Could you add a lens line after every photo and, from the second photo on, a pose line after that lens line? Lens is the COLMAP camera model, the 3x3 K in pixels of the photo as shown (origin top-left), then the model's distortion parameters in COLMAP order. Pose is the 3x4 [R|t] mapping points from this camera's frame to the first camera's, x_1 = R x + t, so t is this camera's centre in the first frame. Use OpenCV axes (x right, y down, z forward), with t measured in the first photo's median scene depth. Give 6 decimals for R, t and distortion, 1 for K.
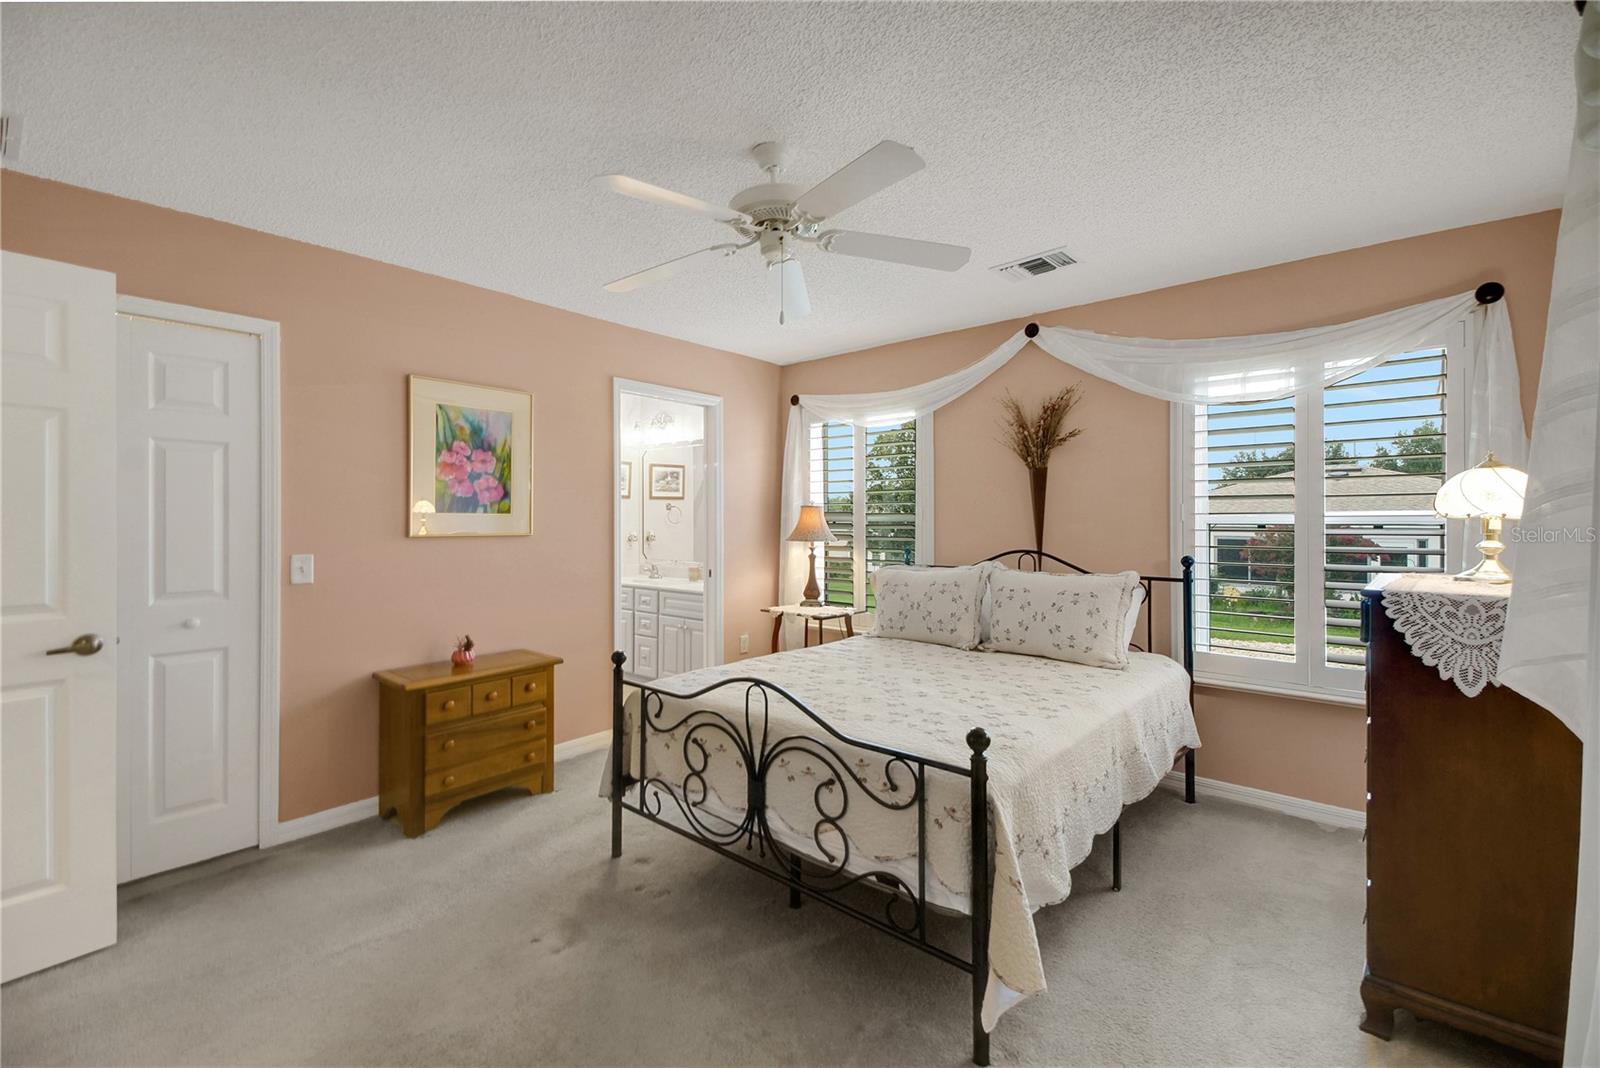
lens RADIAL K [[706.2, 0, 810.8], [0, 706.2, 522.5], [0, 0, 1]] dist [0.039843, -0.012054]
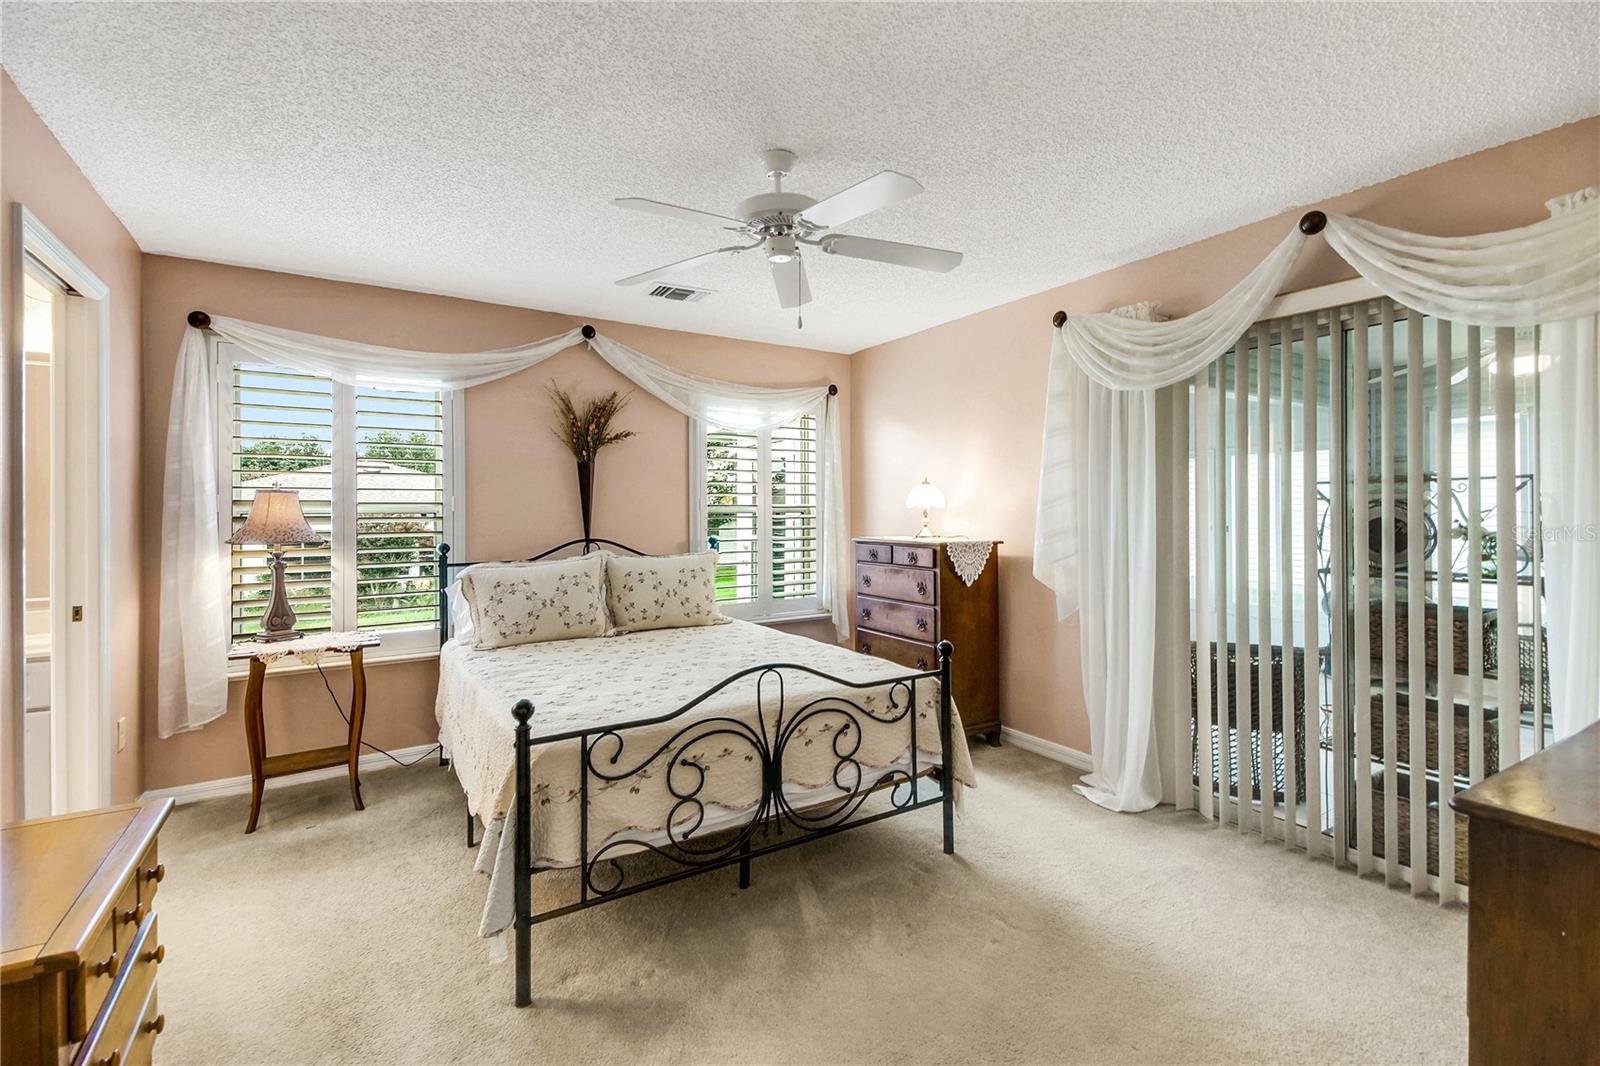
lens RADIAL K [[706.2, 0, 794.1], [0, 706.2, 518.0], [0, 0, 1]] dist [0.039843, -0.012054]
pose [[0.290097, -0.012317, 0.956918, -0.944400], [0.009529, 0.999905, 0.009981, -0.000048], [-0.956950, 0.006223, 0.290187, 0.608868]]
